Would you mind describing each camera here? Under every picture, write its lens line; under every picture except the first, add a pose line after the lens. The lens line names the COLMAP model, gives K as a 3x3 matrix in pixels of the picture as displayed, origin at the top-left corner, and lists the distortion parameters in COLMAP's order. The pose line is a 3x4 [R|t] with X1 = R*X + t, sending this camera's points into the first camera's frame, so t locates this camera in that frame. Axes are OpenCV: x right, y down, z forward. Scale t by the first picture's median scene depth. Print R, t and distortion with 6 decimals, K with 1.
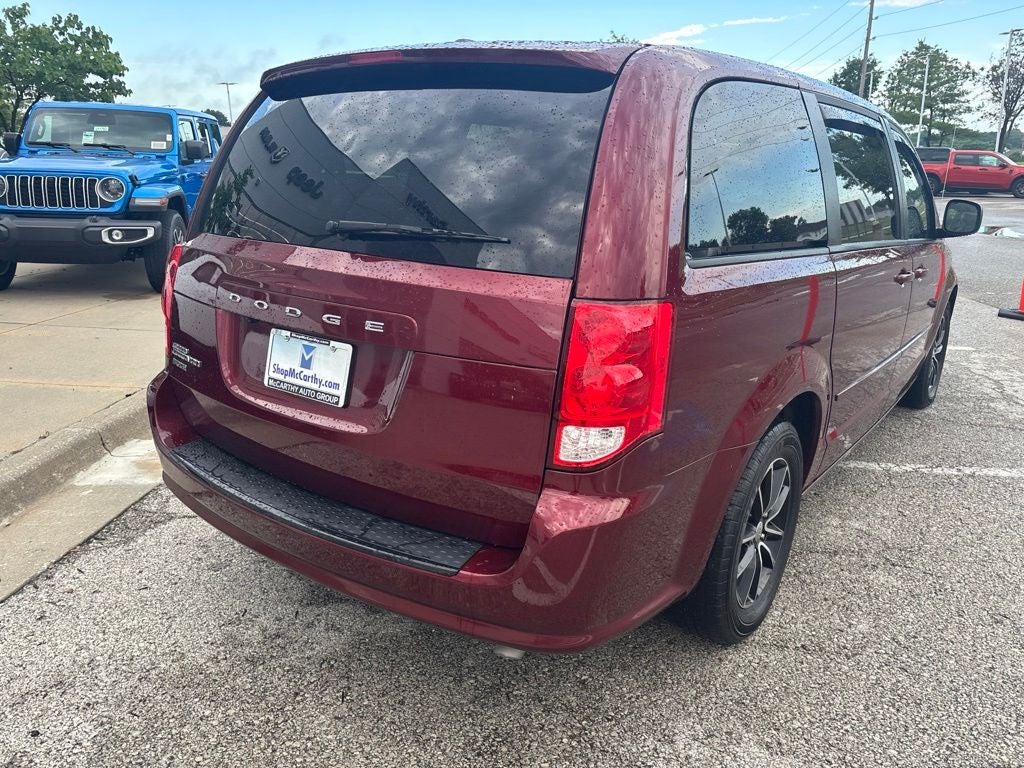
lens RADIAL K [[772.6, 0, 510.0], [0, 772.6, 380.0], [0, 0, 1]] dist [0.053335, -0.063865]
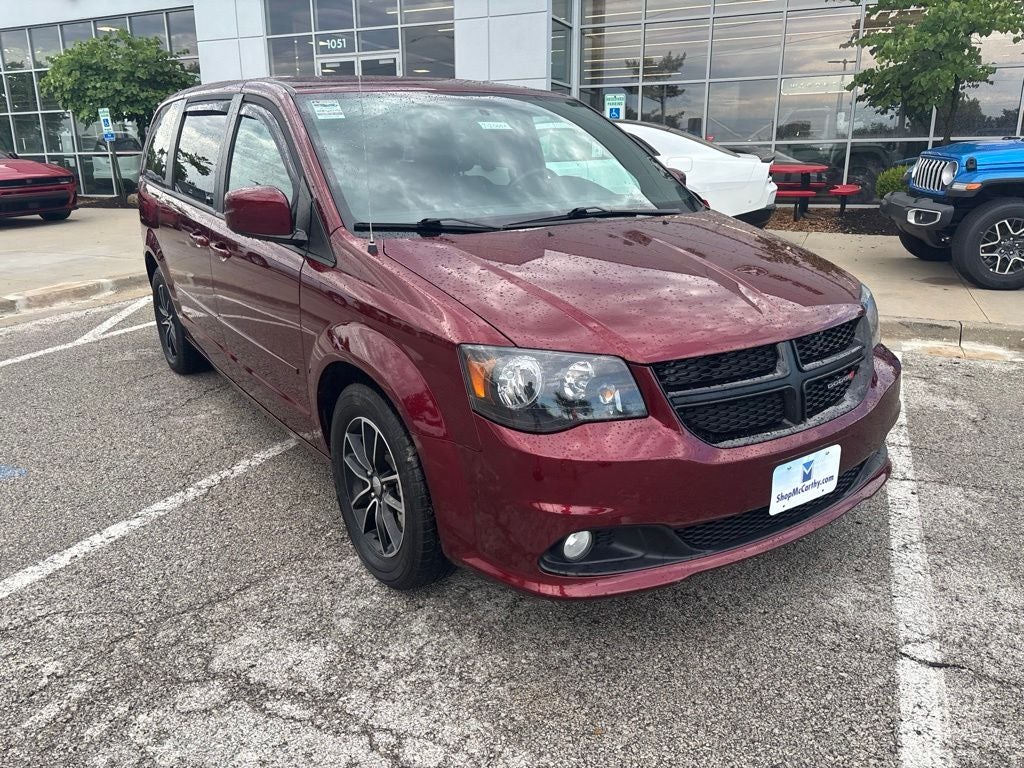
lens RADIAL K [[772.6, 0, 507.0], [0, 772.6, 389.1], [0, 0, 1]] dist [0.053335, -0.063865]
pose [[-0.331314, 0.269197, -0.904303, 1.977393], [-0.251878, 0.898417, 0.359727, -0.625642], [0.909279, 0.346957, -0.229853, 2.387341]]
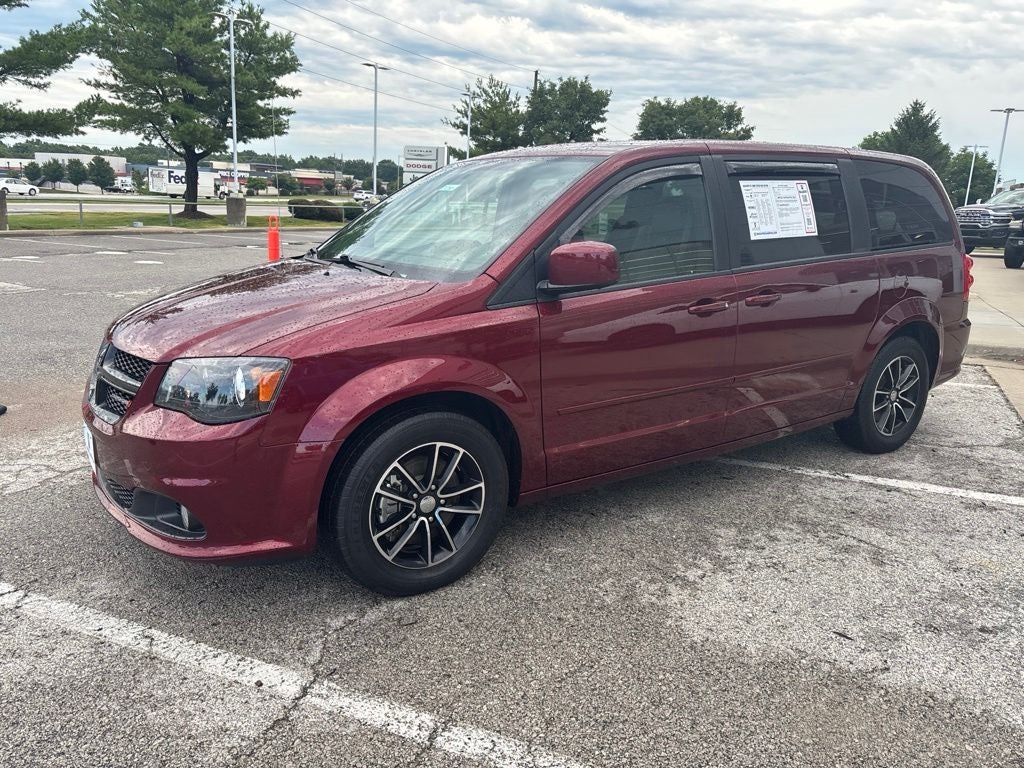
lens RADIAL K [[772.6, 0, 509.1], [0, 772.6, 378.3], [0, 0, 1]] dist [0.053335, -0.063865]
pose [[-0.943700, -0.107241, 0.312936, 0.007362], [0.054877, 0.882135, 0.467789, -0.925759], [-0.326218, 0.458626, -0.826586, 3.308178]]
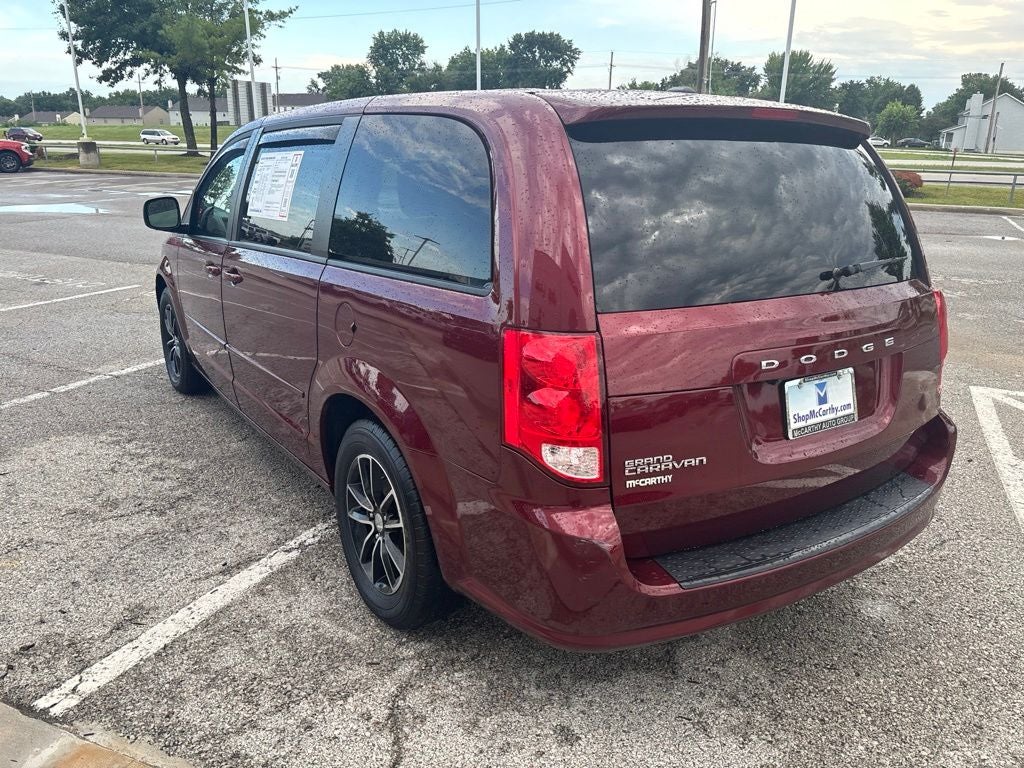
lens RADIAL K [[772.6, 0, 508.6], [0, 772.6, 383.4], [0, 0, 1]] dist [0.053335, -0.063865]
pose [[0.341356, -0.279220, 0.897503, -1.157820], [0.241366, 0.948878, 0.203402, -0.309600], [-0.908415, 0.147194, 0.391299, 0.815761]]
